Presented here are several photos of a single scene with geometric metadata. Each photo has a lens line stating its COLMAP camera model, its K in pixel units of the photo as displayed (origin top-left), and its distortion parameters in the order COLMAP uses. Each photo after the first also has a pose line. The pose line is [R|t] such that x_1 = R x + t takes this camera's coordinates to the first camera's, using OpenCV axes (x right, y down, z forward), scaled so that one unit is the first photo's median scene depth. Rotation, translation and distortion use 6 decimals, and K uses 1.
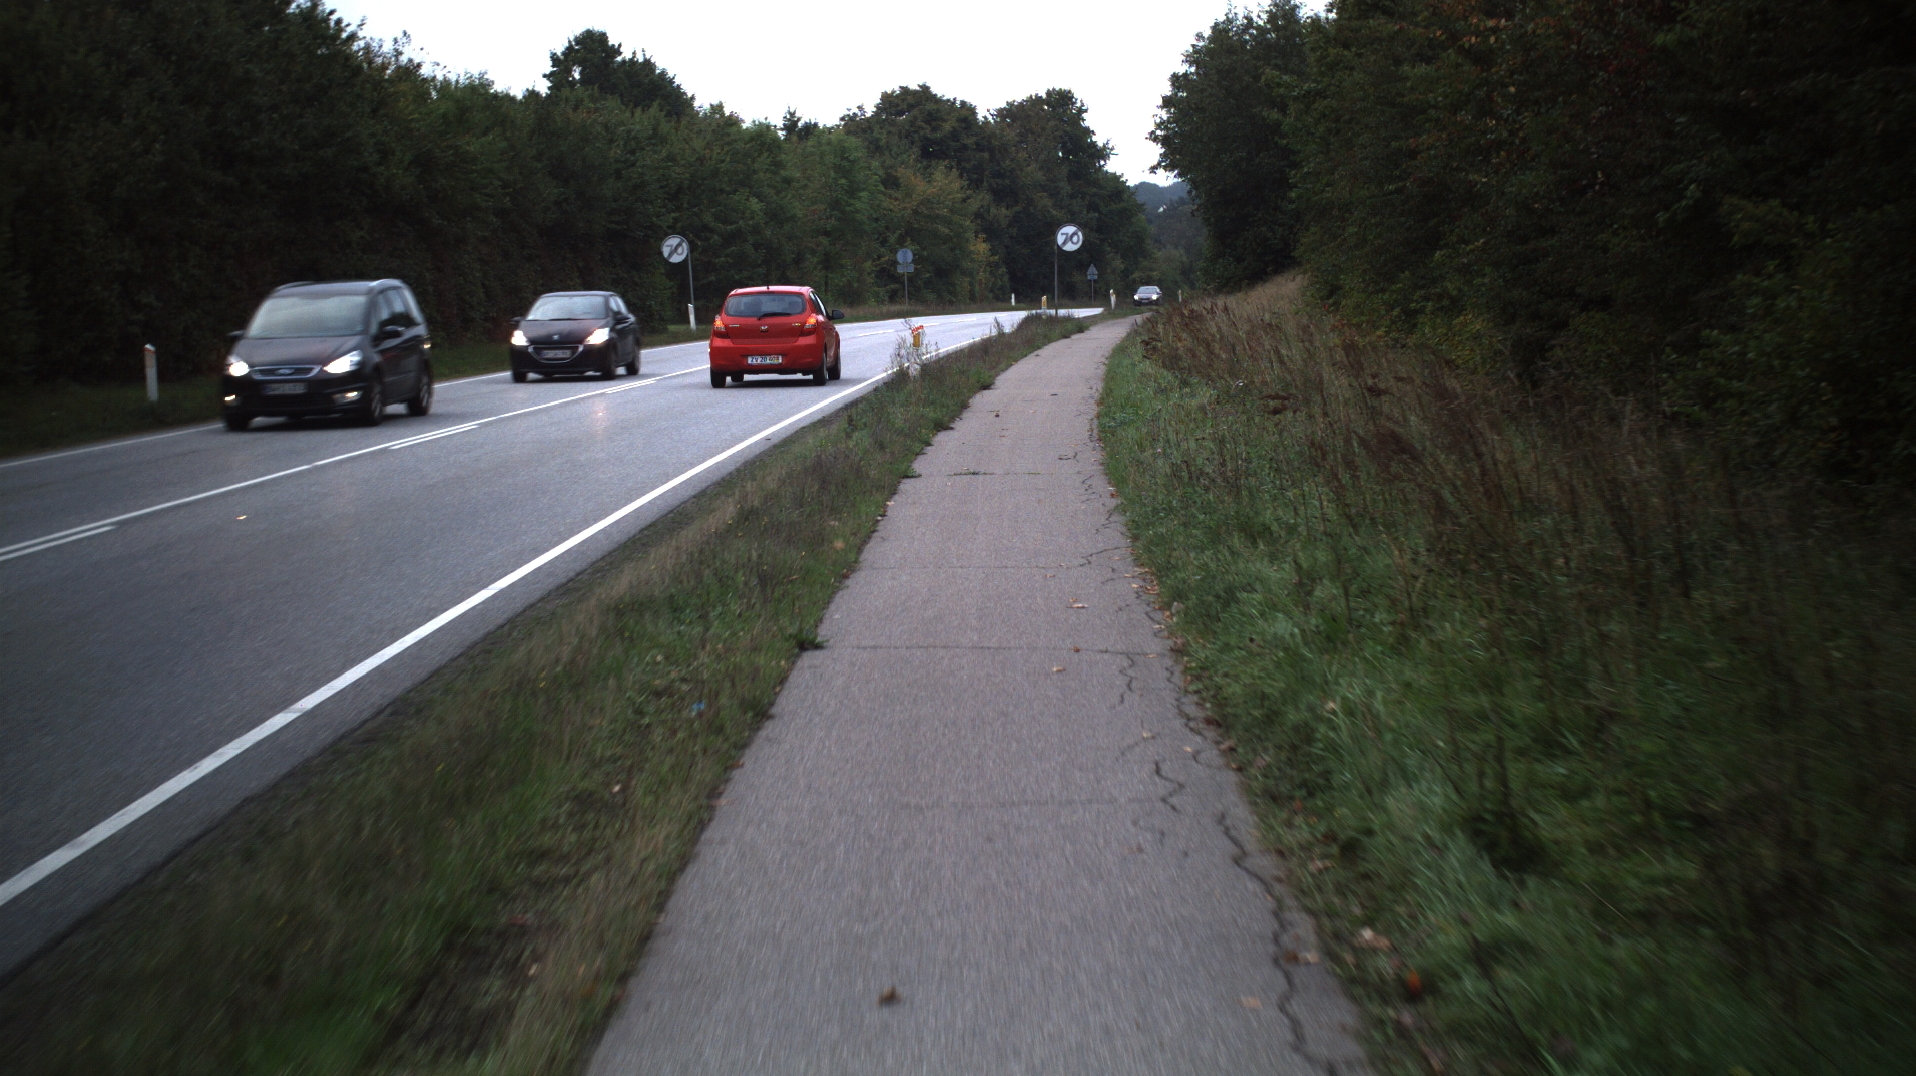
lens RADIAL K [[3338.2, 0, 958.0], [0, 3338.2, 538.0], [0, 0, 1]] dist [-0.269472, 0.211189]
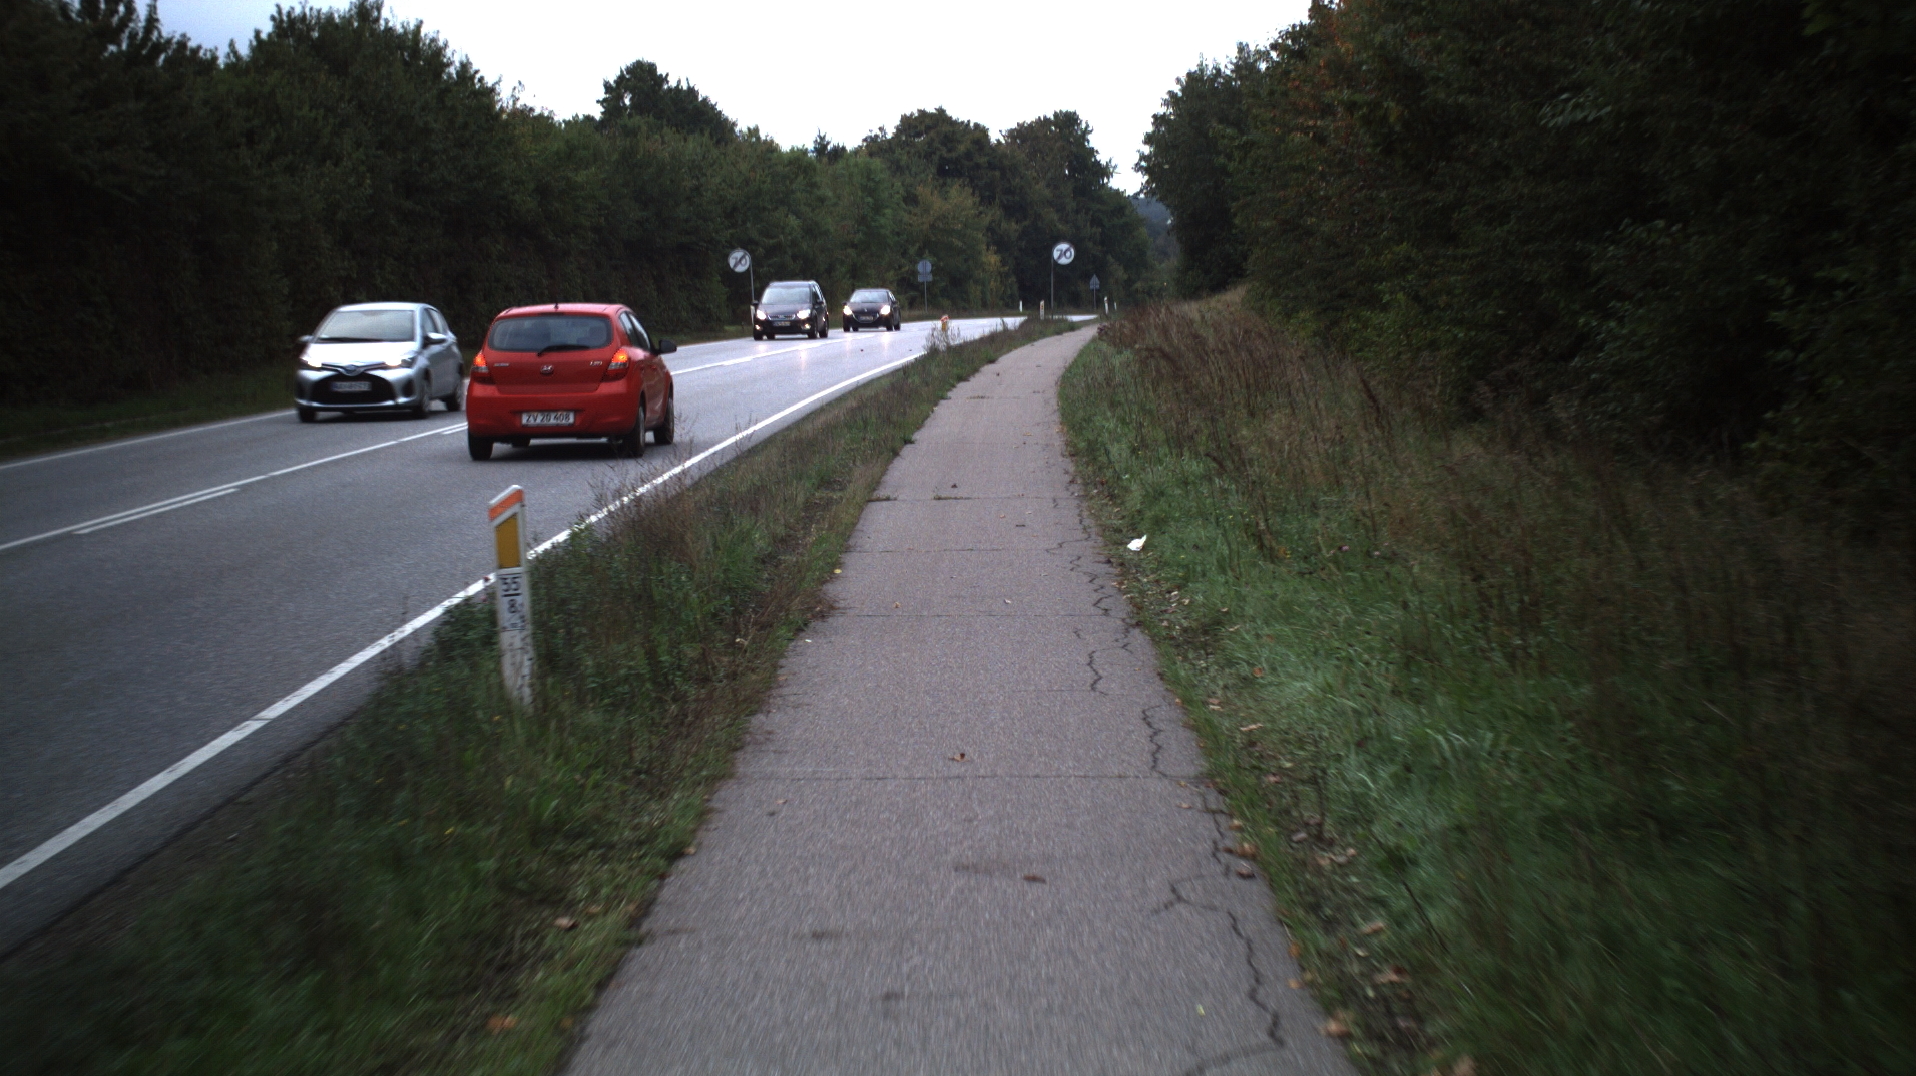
lens RADIAL K [[3338.2, 0, 958.0], [0, 3338.2, 538.0], [0, 0, 1]] dist [-0.269472, 0.211189]
pose [[0.999981, 0.005280, -0.003331, -0.000263], [-0.005290, 0.999982, -0.002779, 0.010588], [0.003316, 0.002796, 0.999991, -0.131492]]
